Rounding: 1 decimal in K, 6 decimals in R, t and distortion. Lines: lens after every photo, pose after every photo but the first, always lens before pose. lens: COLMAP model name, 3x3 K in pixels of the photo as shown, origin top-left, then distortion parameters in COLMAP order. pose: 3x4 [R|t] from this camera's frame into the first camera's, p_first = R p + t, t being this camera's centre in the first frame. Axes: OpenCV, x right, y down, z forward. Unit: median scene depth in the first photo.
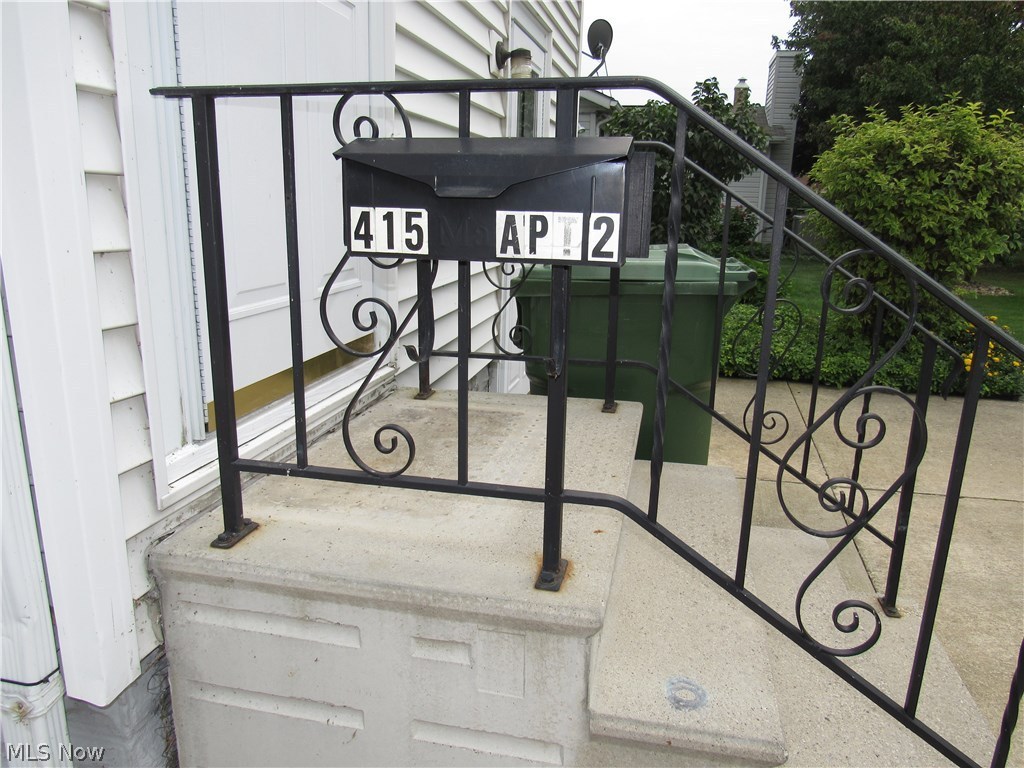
lens RADIAL K [[734.1, 0, 512.7], [0, 734.1, 377.4], [0, 0, 1]] dist [-0.025367, 0.004499]
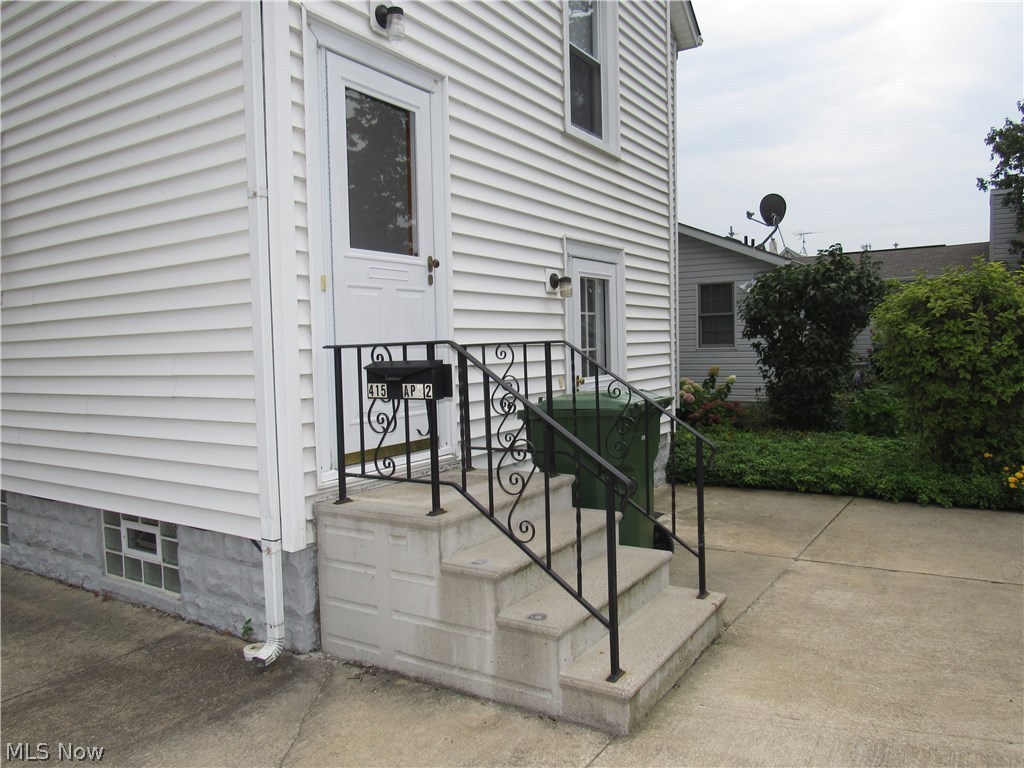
lens RADIAL K [[734.1, 0, 512.7], [0, 734.1, 377.4], [0, 0, 1]] dist [-0.025367, 0.004499]
pose [[0.937146, -0.032315, -0.347439, 1.268132], [-0.036201, 0.981326, -0.188915, 0.276436], [0.347056, 0.189618, 0.918475, -1.477175]]
